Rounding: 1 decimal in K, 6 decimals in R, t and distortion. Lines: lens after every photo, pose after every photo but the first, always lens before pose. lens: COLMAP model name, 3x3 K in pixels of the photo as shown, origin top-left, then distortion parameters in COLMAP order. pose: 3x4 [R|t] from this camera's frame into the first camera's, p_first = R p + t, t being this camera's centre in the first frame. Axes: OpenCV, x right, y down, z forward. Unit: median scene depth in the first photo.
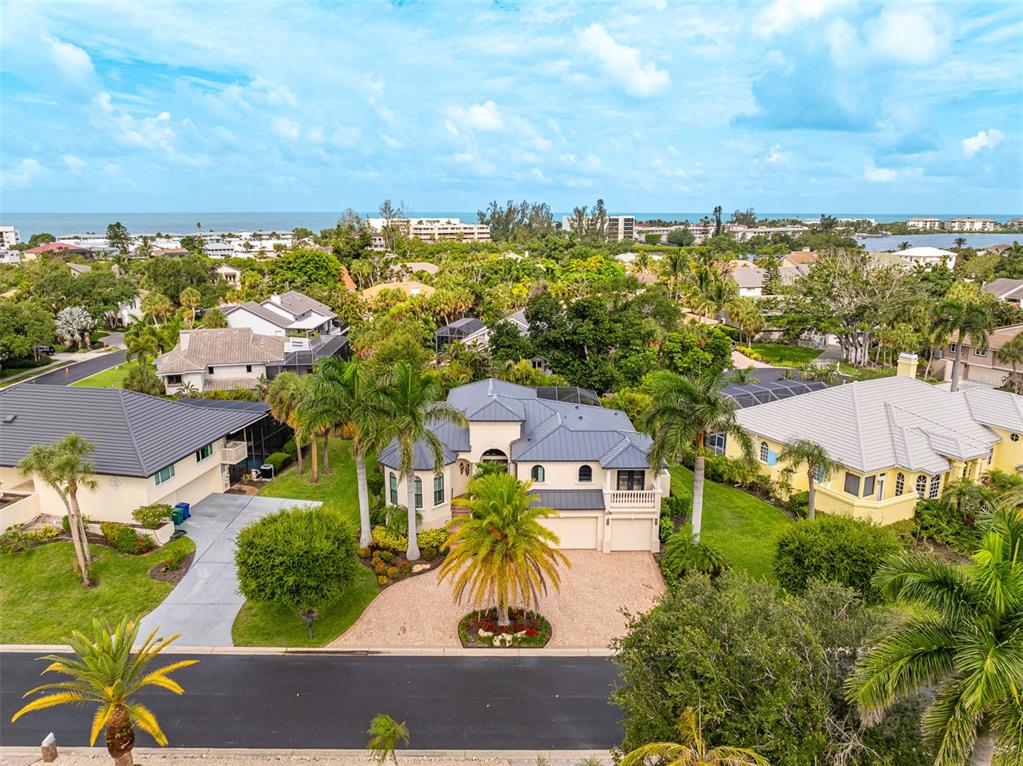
lens RADIAL K [[721.1, 0, 510.5], [0, 721.1, 367.2], [0, 0, 1]] dist [-0.027516, 0.009624]
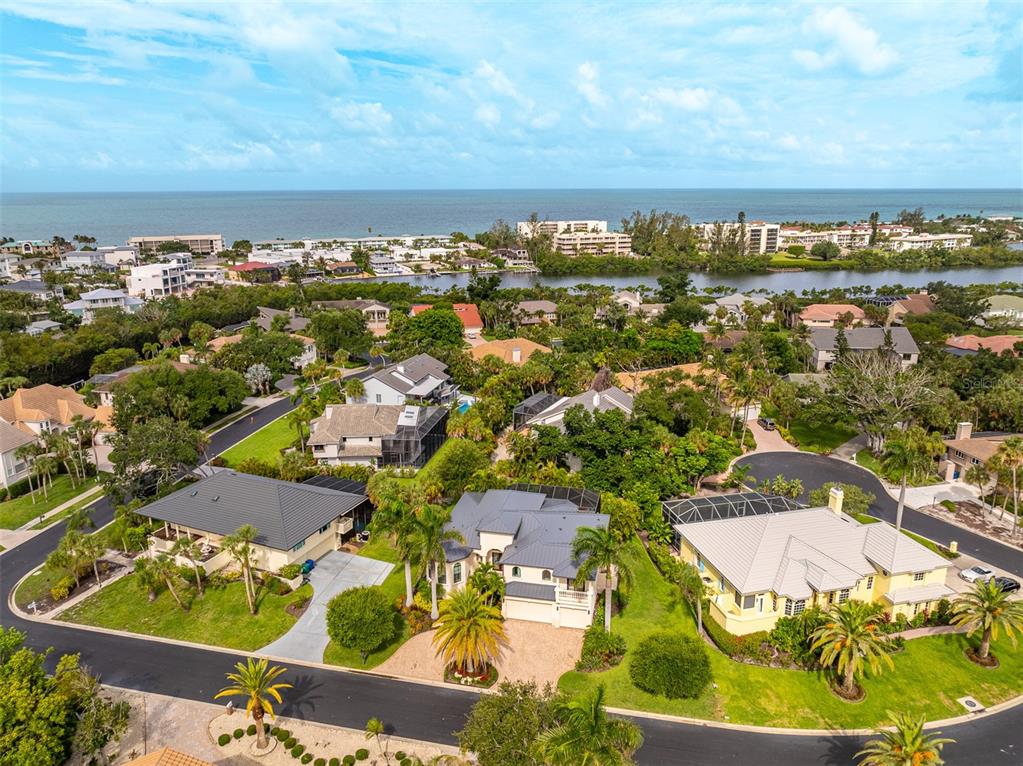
lens RADIAL K [[721.1, 0, 510.5], [0, 721.1, 367.2], [0, 0, 1]] dist [-0.027516, 0.009624]
pose [[0.974795, 0.048273, -0.217816, 0.256557], [-0.041223, 0.998472, 0.036801, -0.262448], [0.219259, -0.026894, 0.975296, -0.381366]]
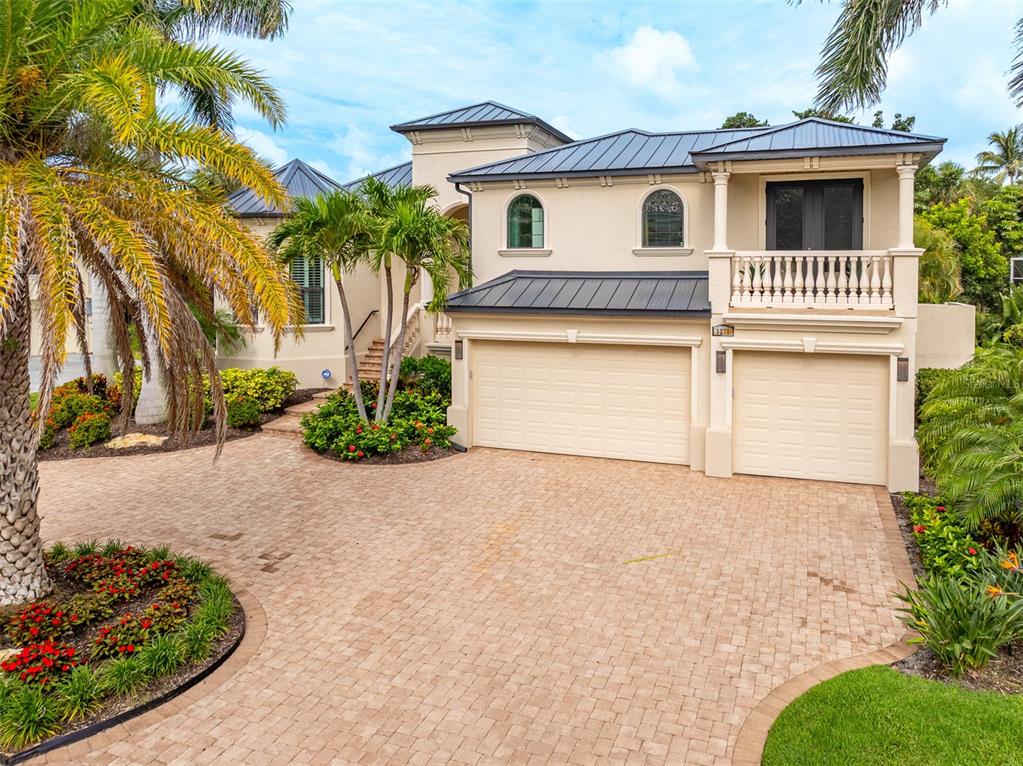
lens RADIAL K [[744.6, 0, 545.1], [0, 744.6, 288.5], [0, 0, 1]] dist [-0.034487, 0.011924]
pose [[0.938620, 0.007641, -0.344868, 0.126658], [-0.073037, 0.981490, -0.177040, 0.179520], [0.337131, 0.191361, 0.921804, 0.510670]]
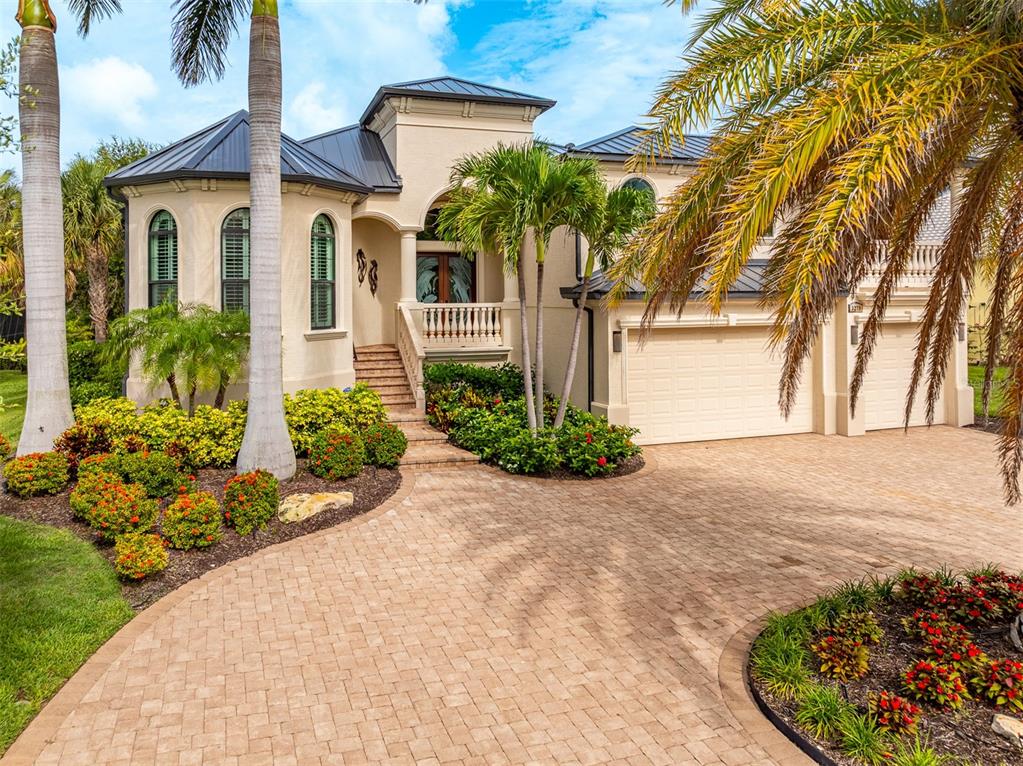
lens RADIAL K [[741.0, 0, 446.7], [0, 741.0, 298.9], [0, 0, 1]] dist [-0.025691, 0.009454]
pose [[0.957551, -0.010136, 0.288086, -0.106048], [0.071040, 0.976856, -0.201757, 0.186930], [-0.279374, 0.213658, 0.936109, 0.536097]]
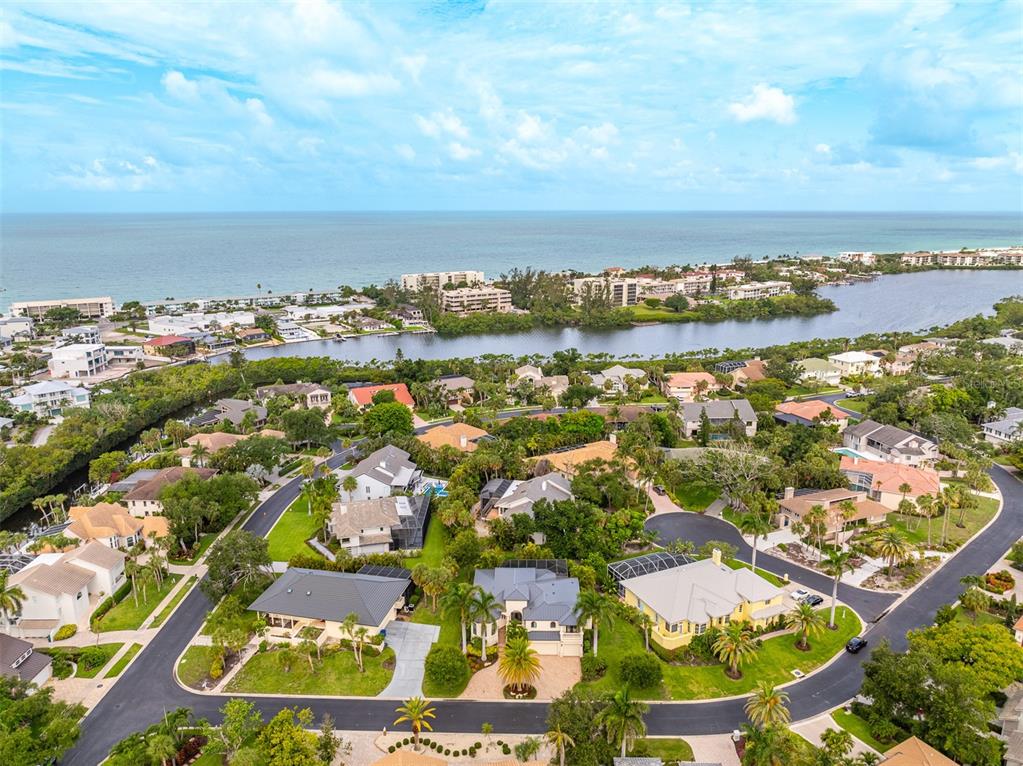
lens RADIAL K [[721.1, 0, 510.5], [0, 721.1, 367.2], [0, 0, 1]] dist [-0.027516, 0.009624]
pose [[0.999615, 0.002387, -0.027652, 0.018035], [-0.002257, 0.999986, 0.004724, -0.555971], [0.027663, -0.004660, 0.999606, -1.088118]]
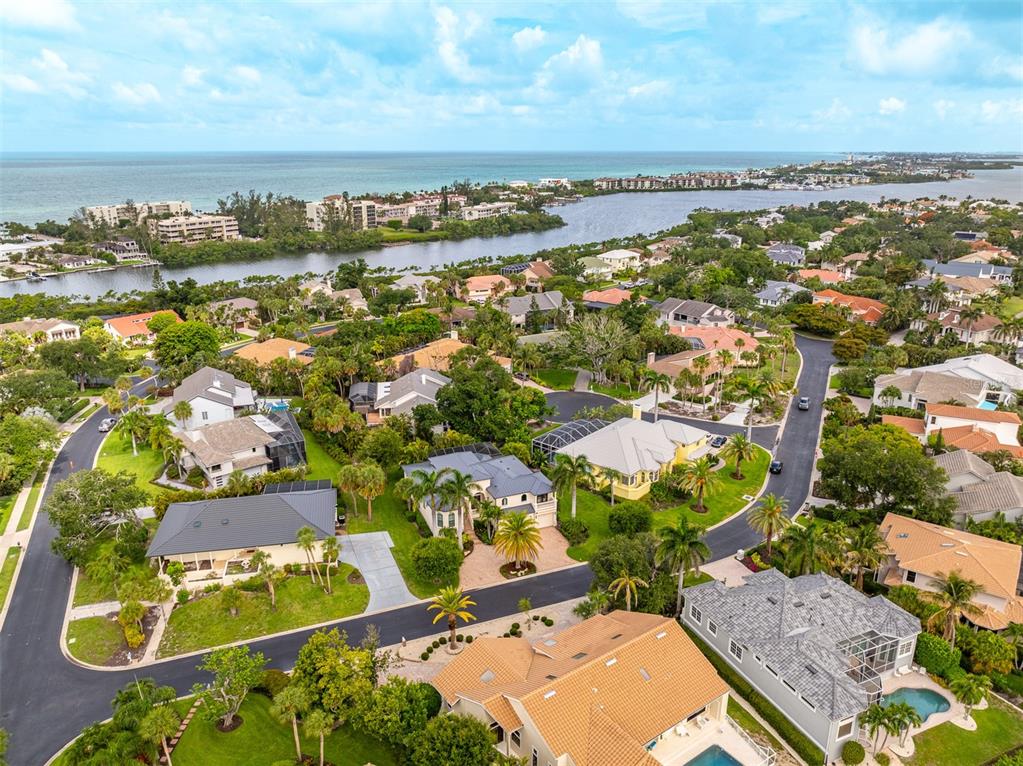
lens RADIAL K [[731.3, 0, 511.5], [0, 731.3, 383.0], [0, 0, 1]] dist [-0.024159, 0.000814]
pose [[0.921592, -0.118515, 0.369624, -0.550034], [0.081567, 0.990116, 0.114094, -0.353919], [-0.379492, -0.074999, 0.922150, -0.799040]]
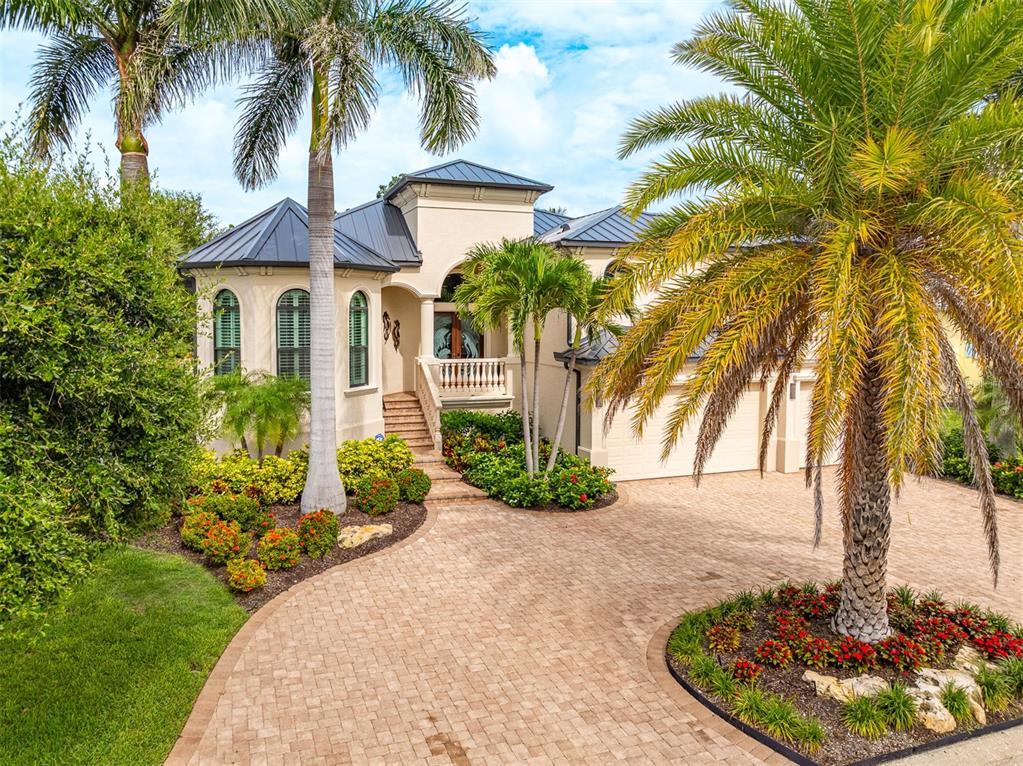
lens RADIAL K [[727.1, 0, 476.7], [0, 727.1, 353.6], [0, 0, 1]] dist [-0.020986, -0.000301]
pose [[0.946366, -0.019771, 0.322492, -0.123067], [0.070856, 0.986528, -0.147451, 0.178034], [-0.315232, 0.162393, 0.935017, 0.491104]]
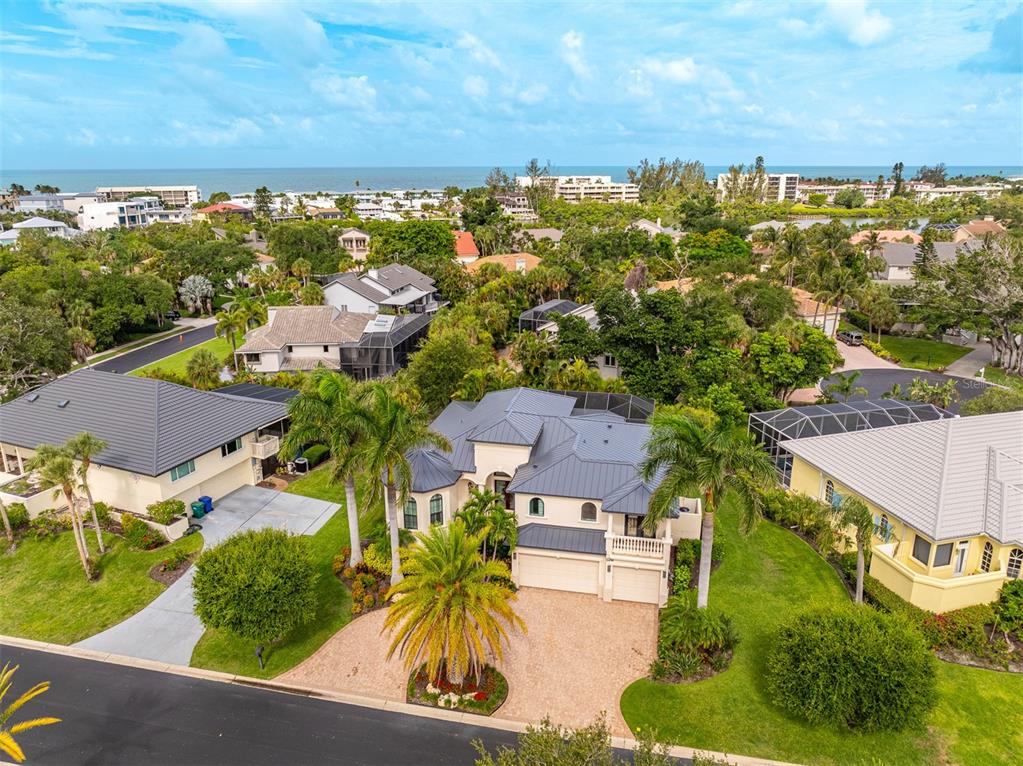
lens RADIAL K [[721.1, 0, 510.5], [0, 721.1, 367.2], [0, 0, 1]] dist [-0.027516, 0.009624]
pose [[0.975910, 0.053141, -0.211603, 0.140991], [-0.040187, 0.997072, 0.065057, -0.063886], [0.214441, -0.054987, 0.975188, 0.086713]]
